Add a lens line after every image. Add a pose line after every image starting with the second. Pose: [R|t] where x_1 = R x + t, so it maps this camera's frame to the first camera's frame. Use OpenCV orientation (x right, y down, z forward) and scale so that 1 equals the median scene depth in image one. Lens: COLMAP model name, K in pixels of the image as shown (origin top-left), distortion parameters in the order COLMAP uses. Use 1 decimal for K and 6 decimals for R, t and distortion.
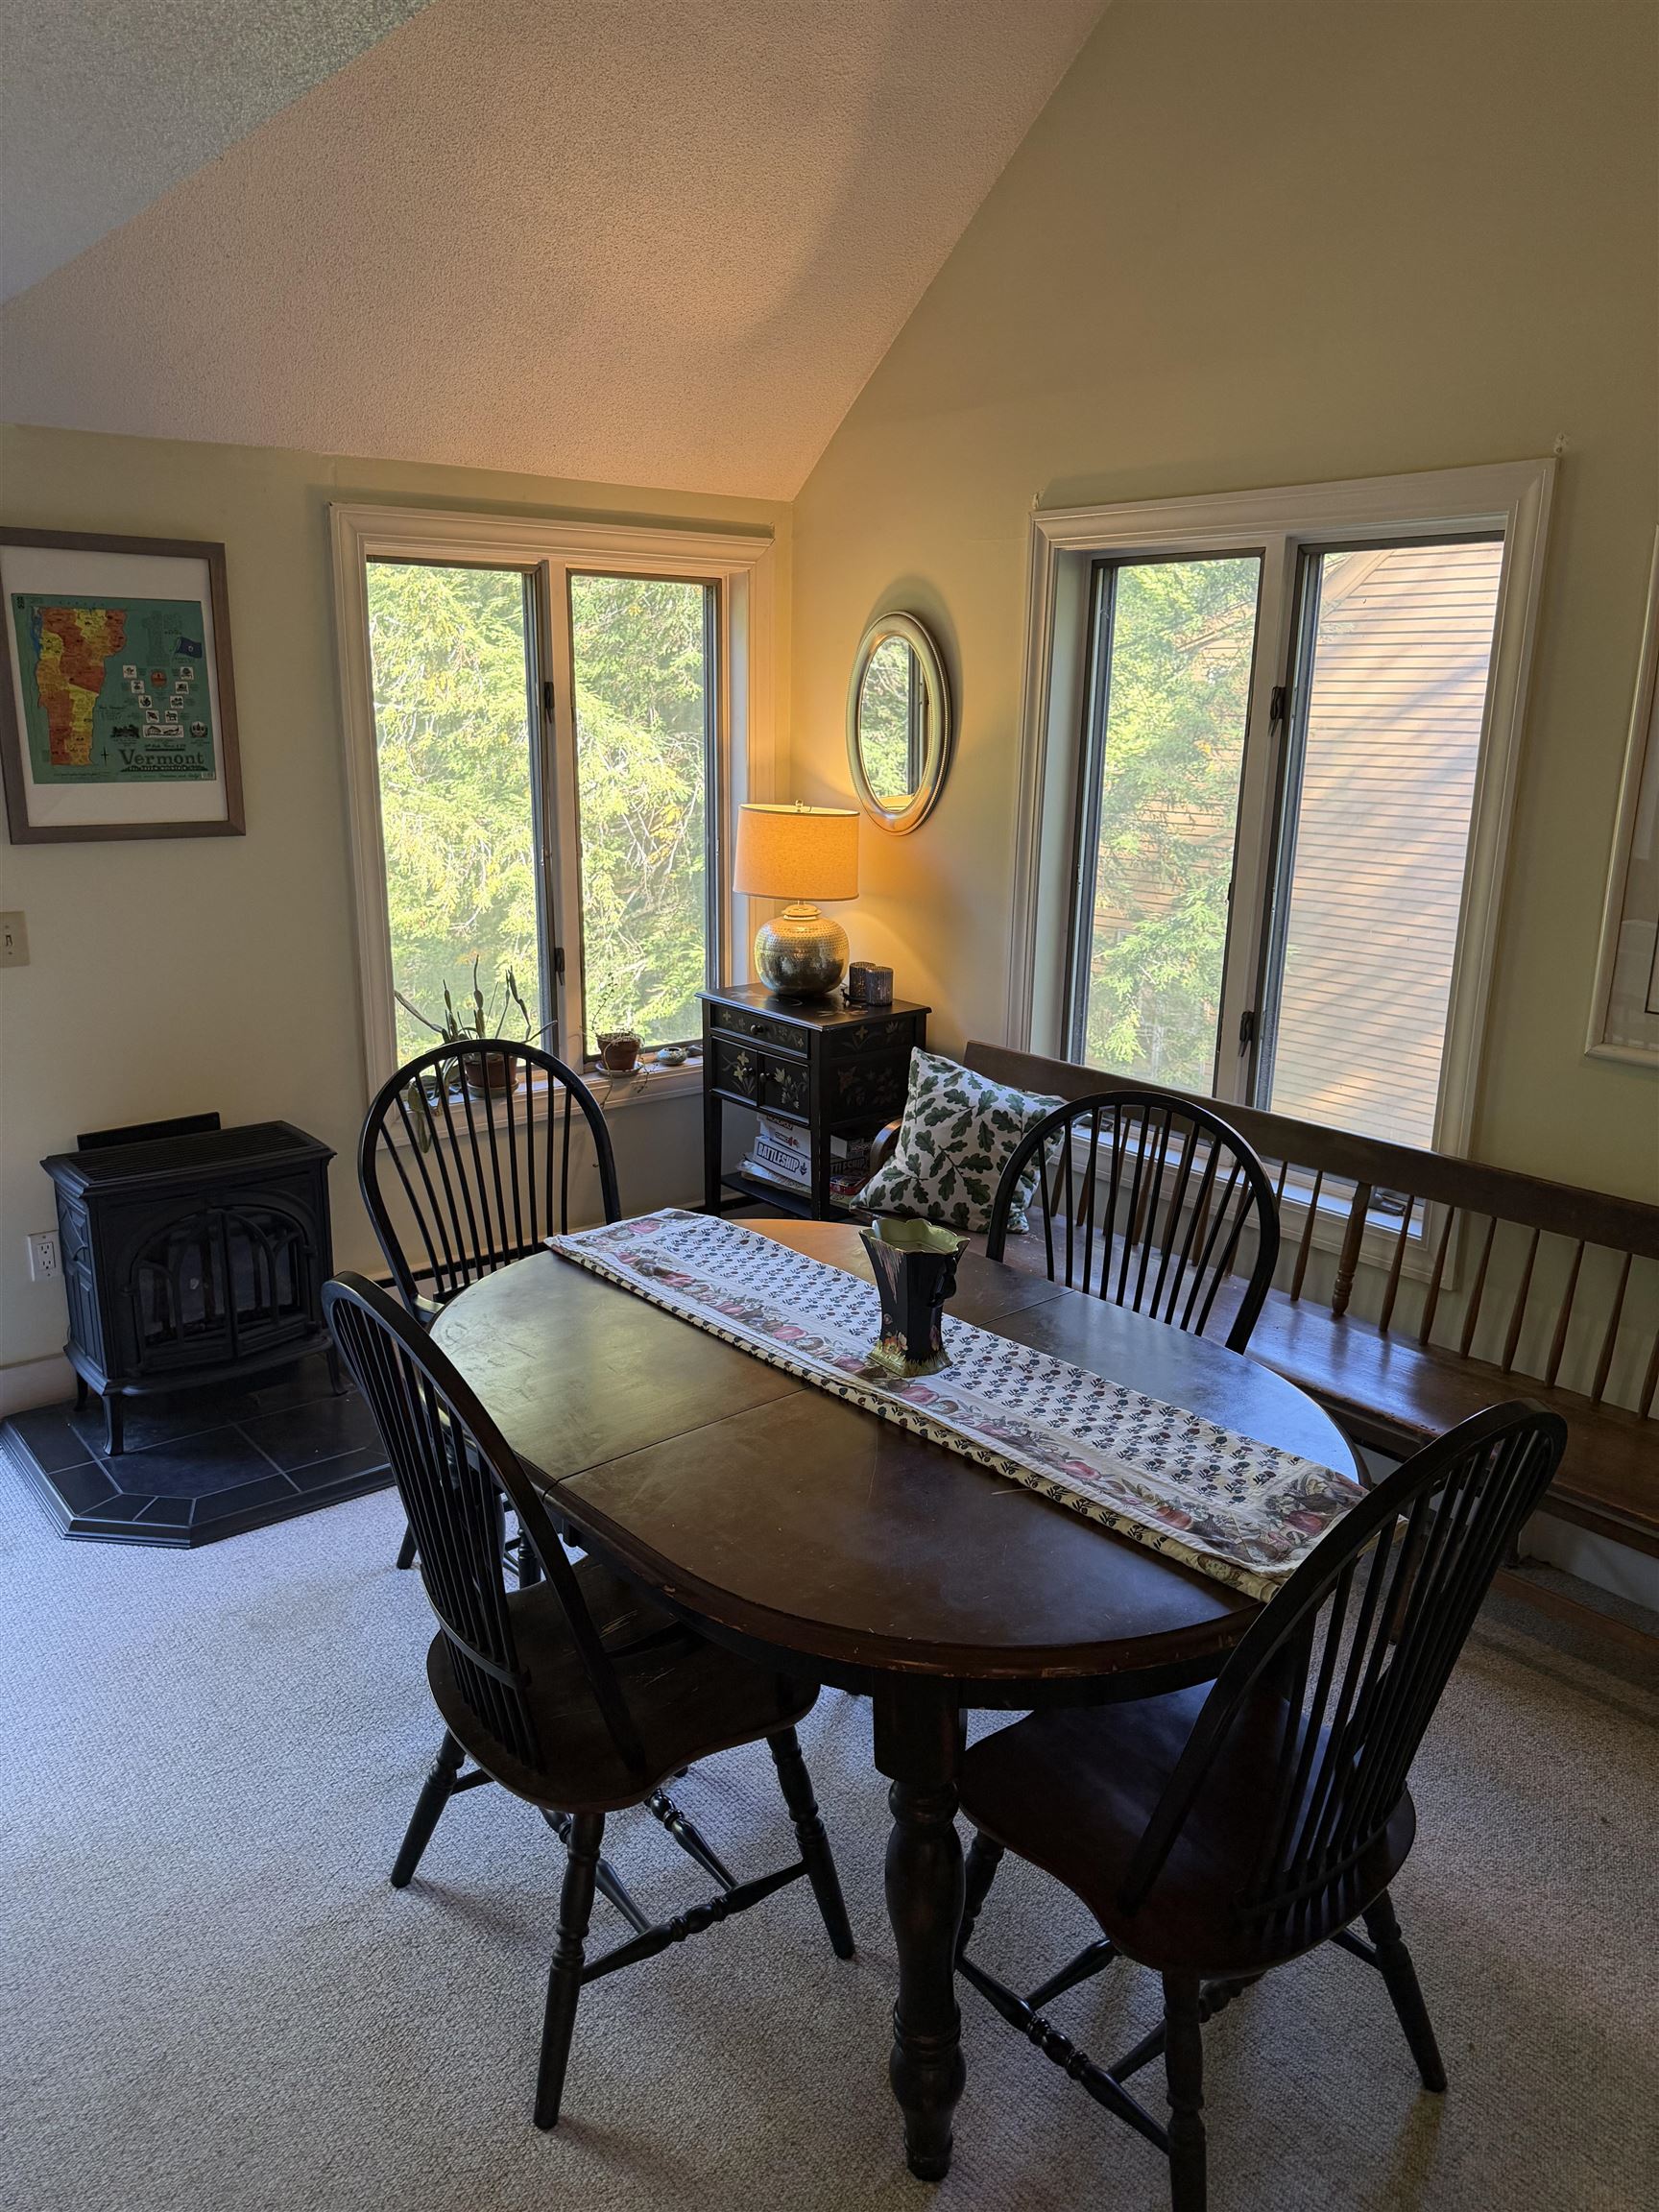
lens RADIAL K [[1562.0, 0, 820.4], [0, 1562.0, 1126.0], [0, 0, 1]] dist [0.060354, -0.080637]
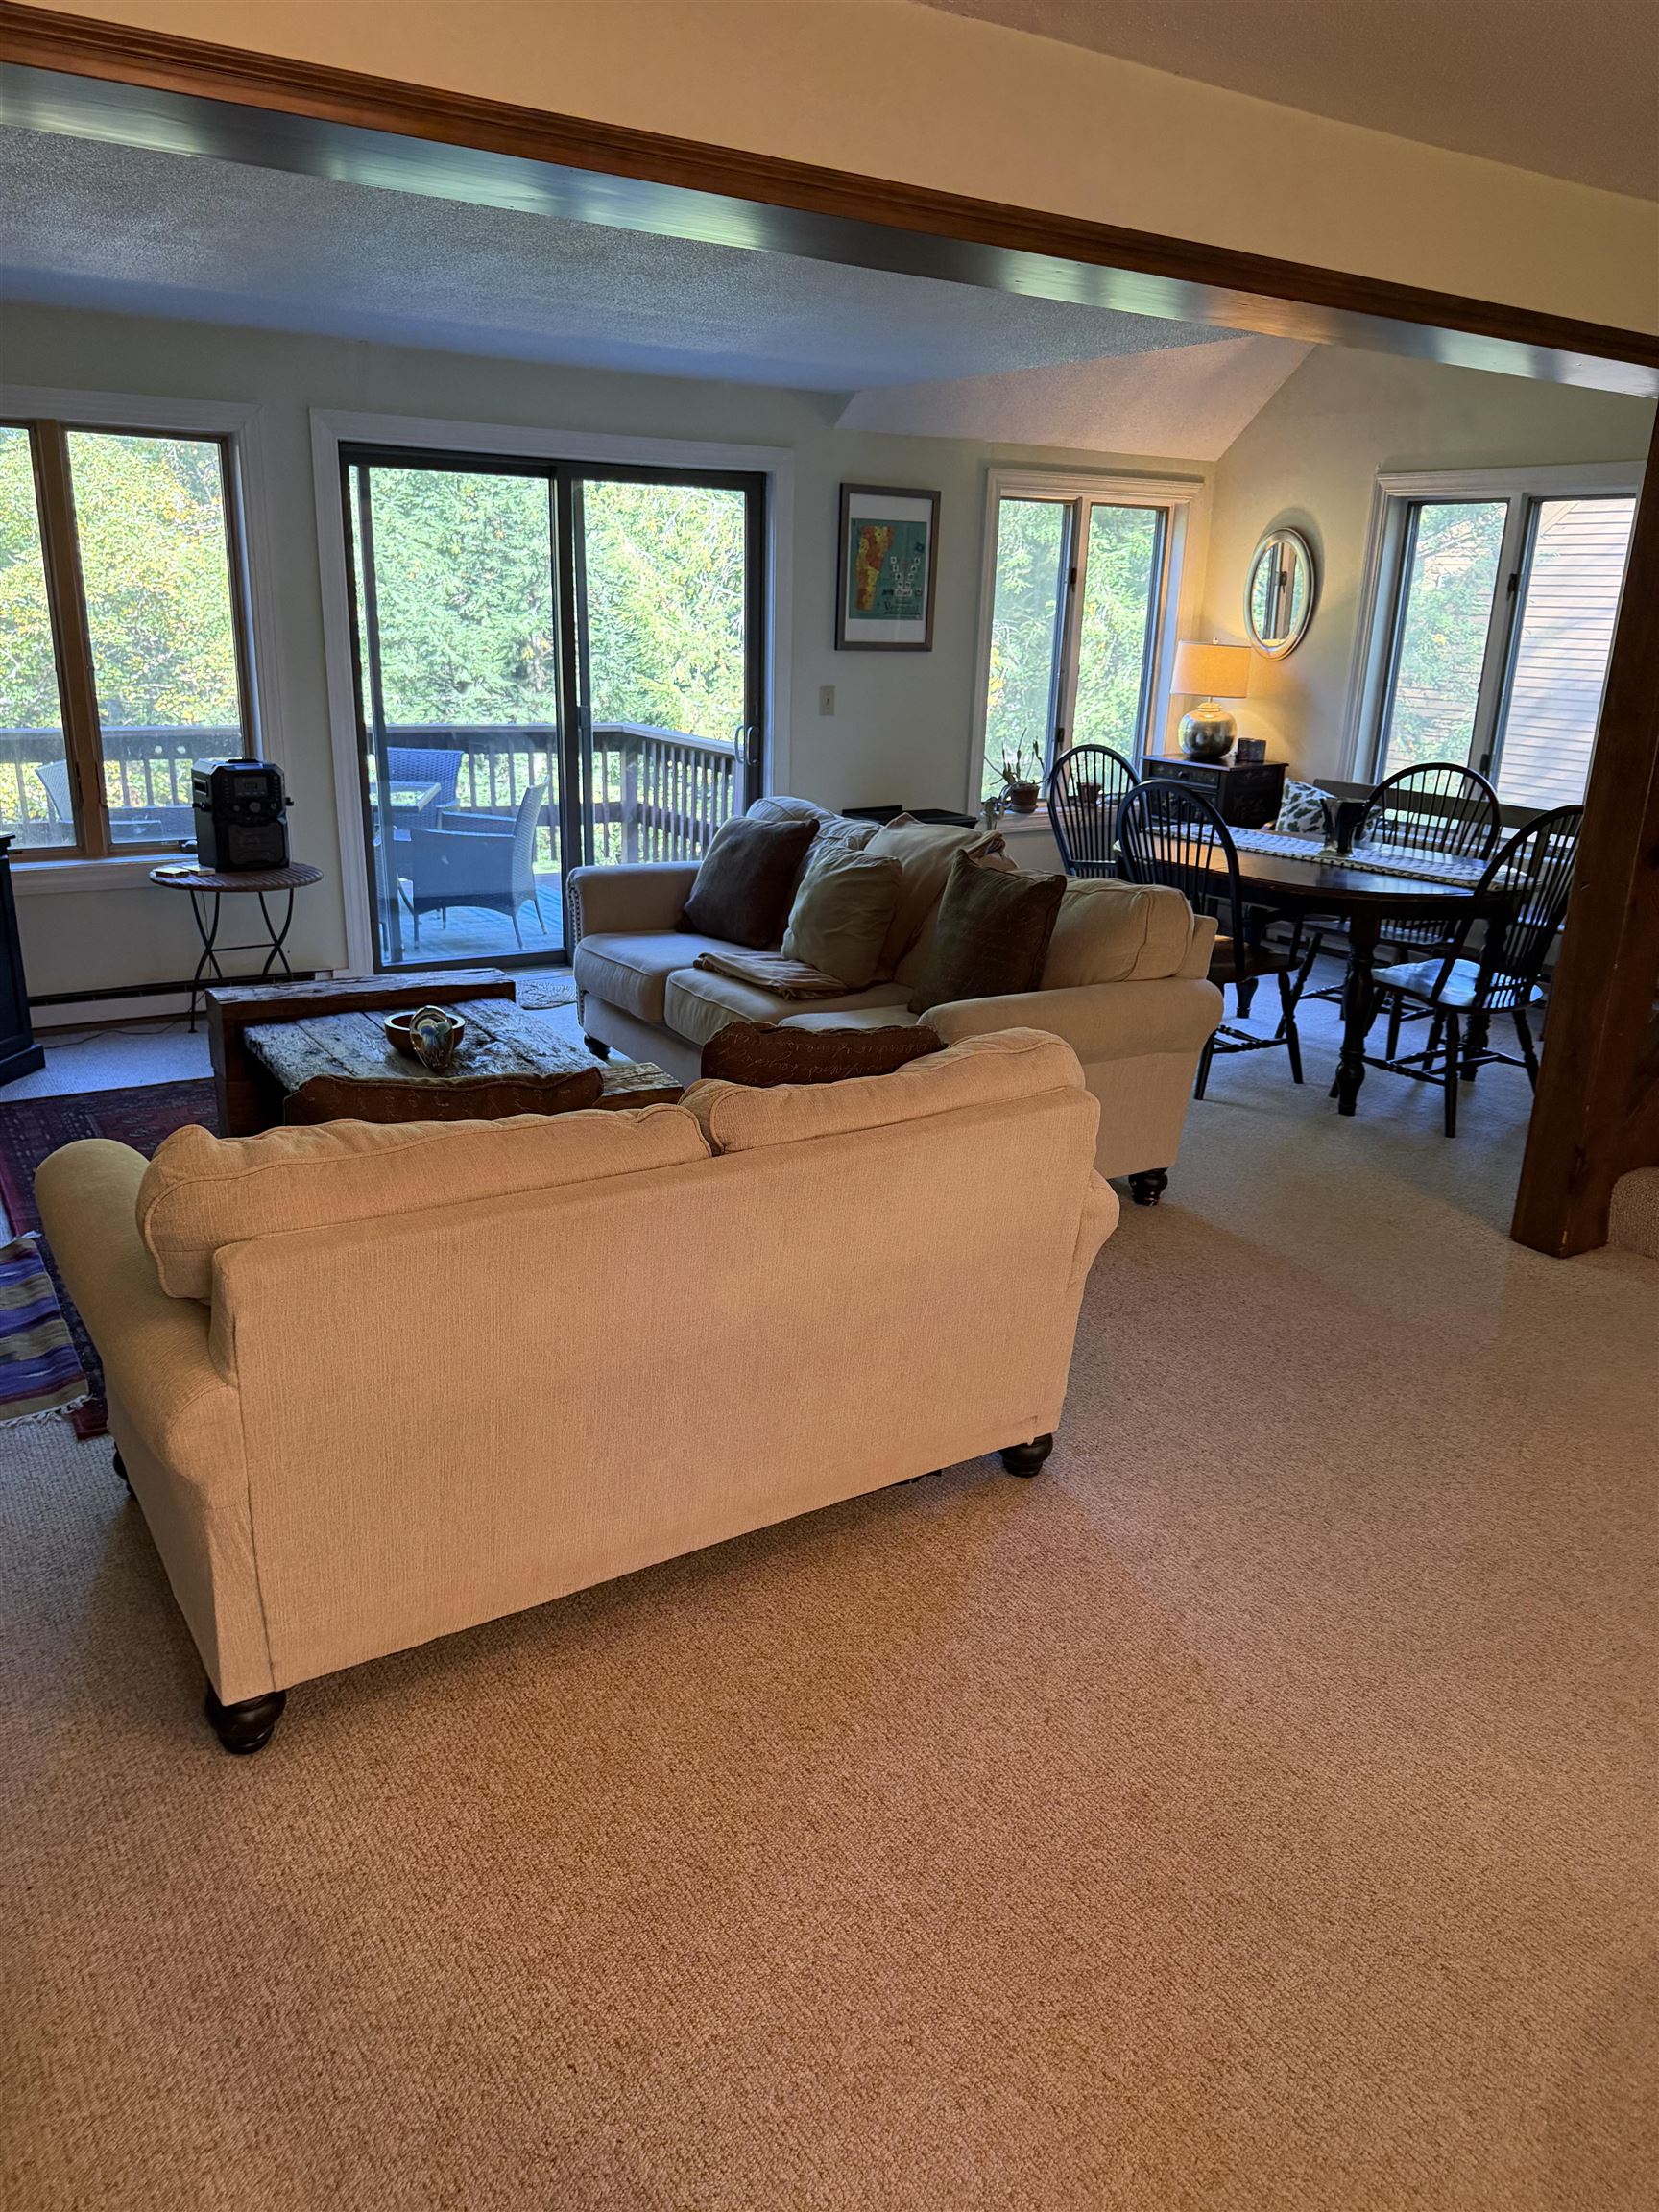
lens RADIAL K [[1562.0, 0, 836.2], [0, 1562.0, 1123.5], [0, 0, 1]] dist [0.060354, -0.080637]
pose [[0.994860, 0.046429, -0.089992, -0.282952], [-0.041253, 0.997432, 0.058551, 0.270025], [0.092479, -0.054538, 0.994220, -0.891154]]
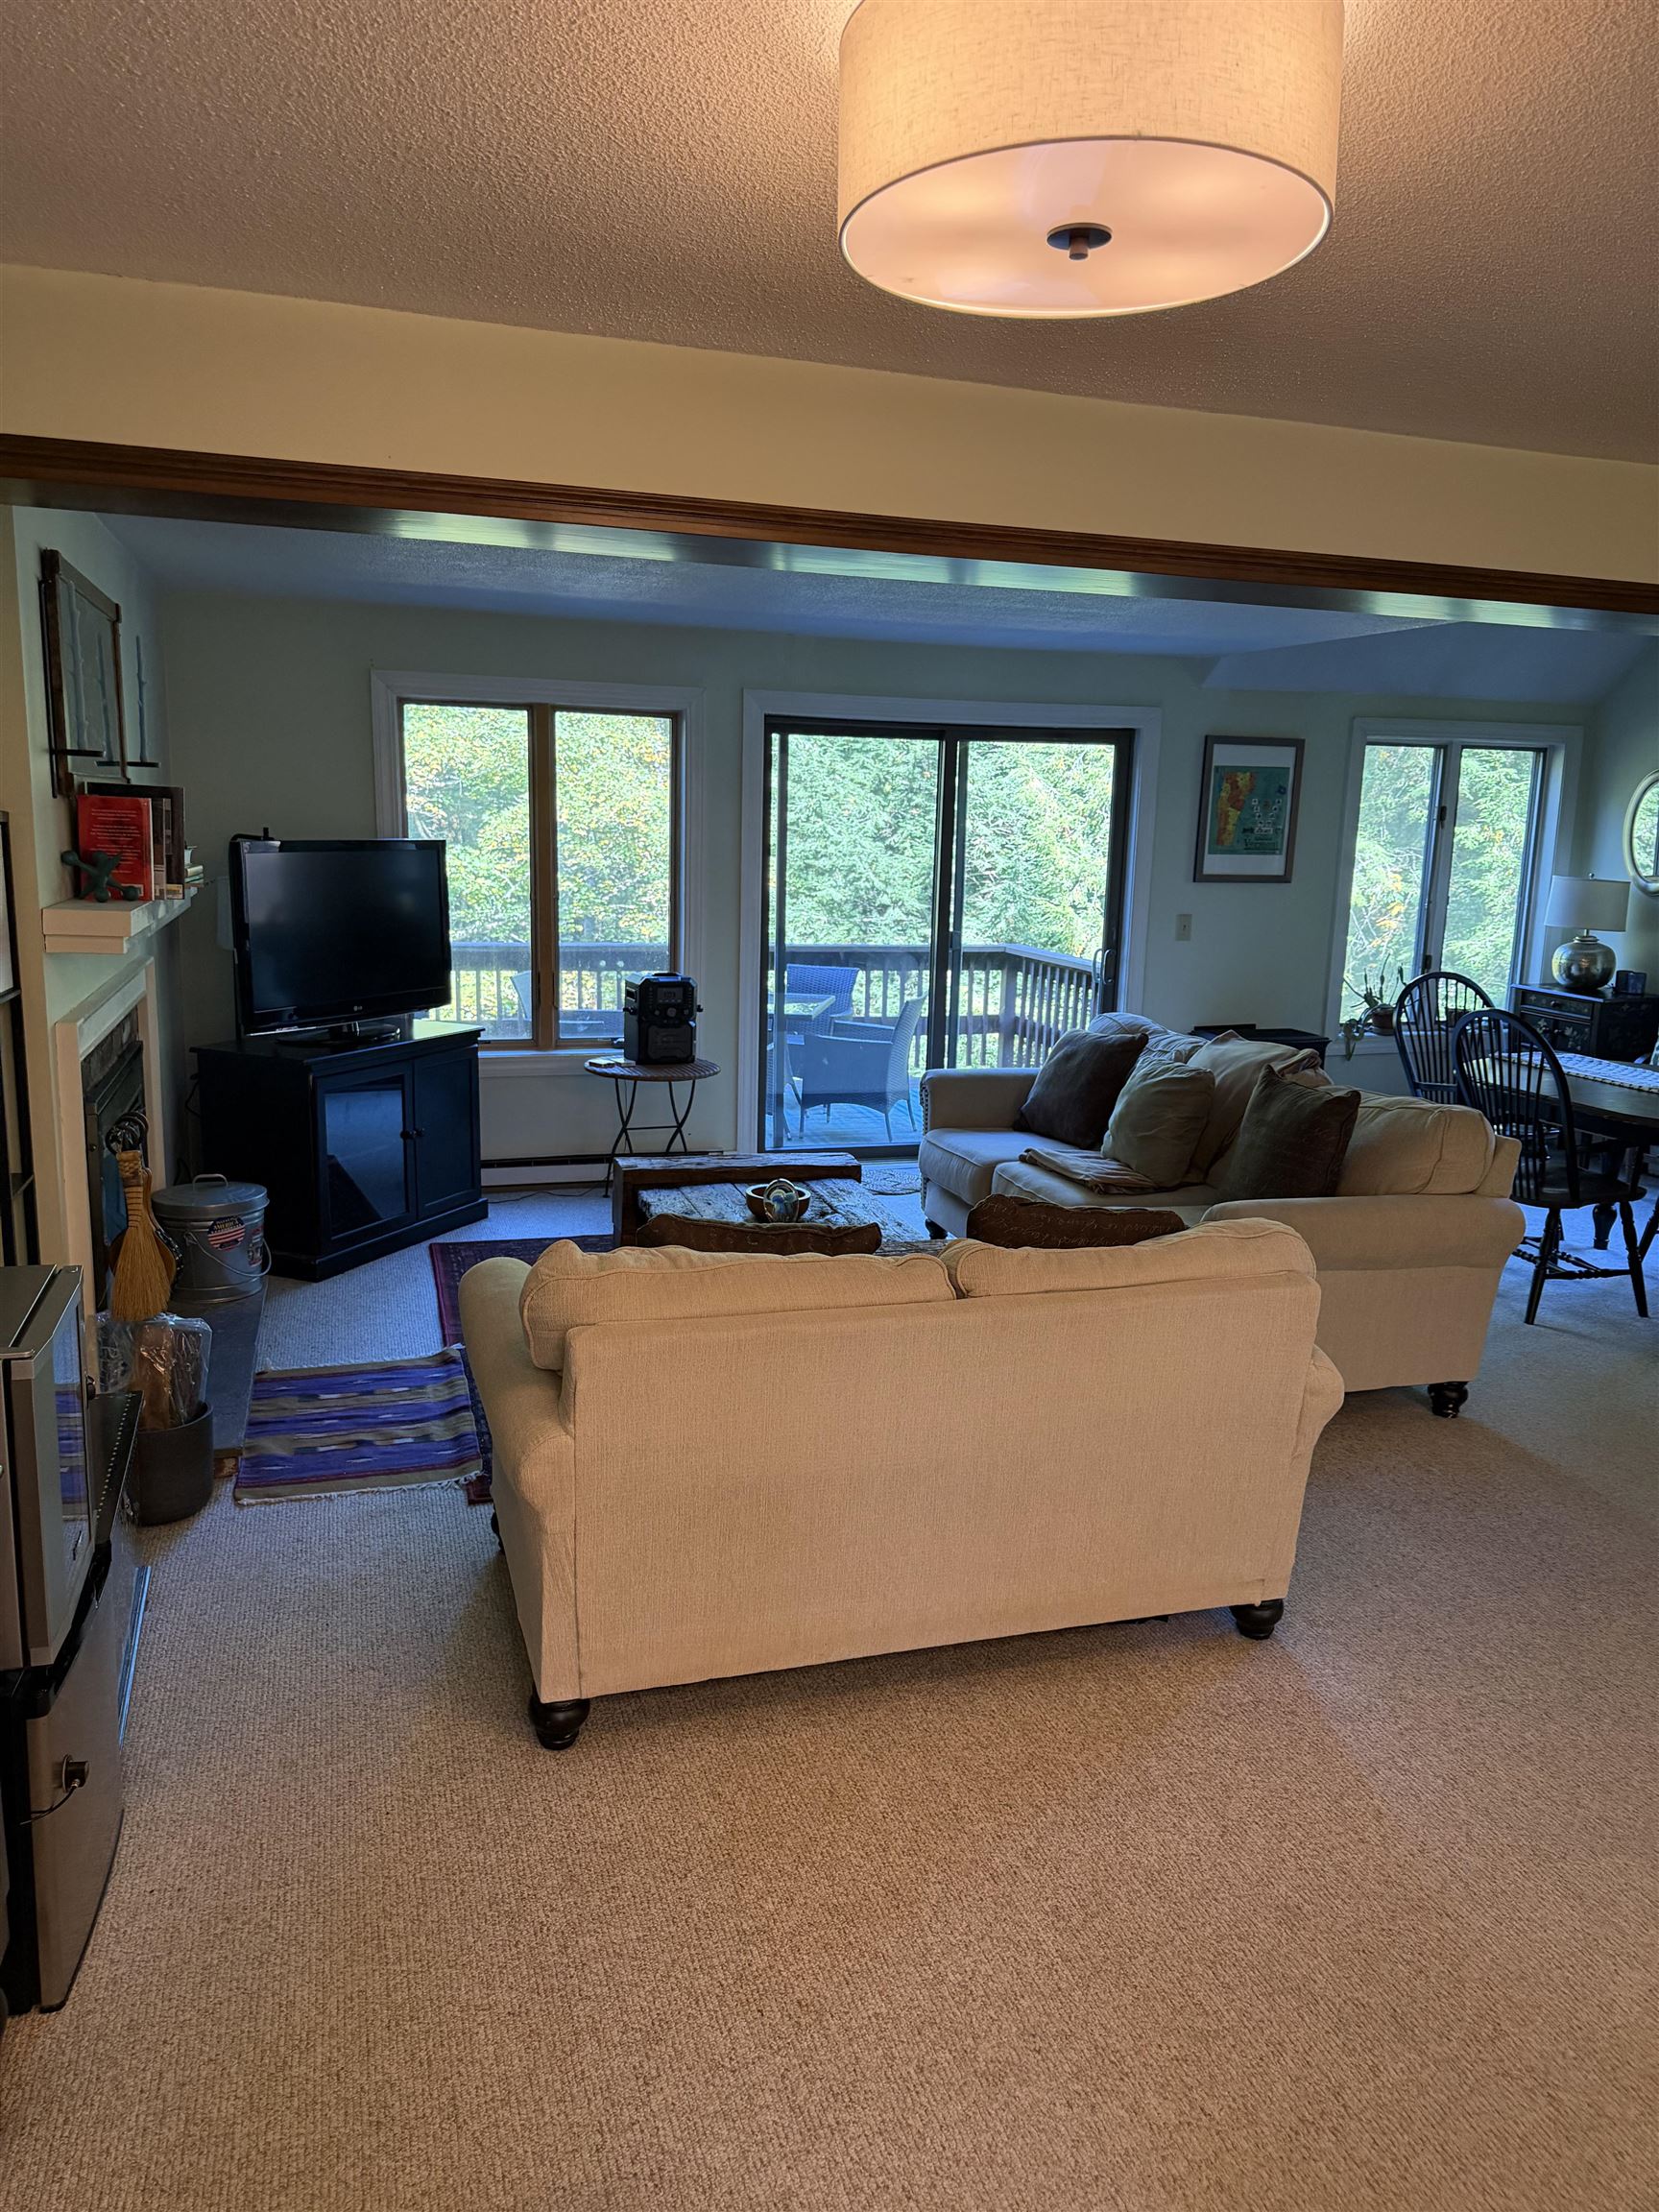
lens RADIAL K [[1562.0, 0, 816.6], [0, 1562.0, 1132.5], [0, 0, 1]] dist [0.060354, -0.080637]
pose [[0.930491, 0.082890, -0.356813, -0.188763], [-0.107585, 0.992943, -0.049892, 0.286492], [0.350159, 0.084812, 0.932843, -1.011538]]
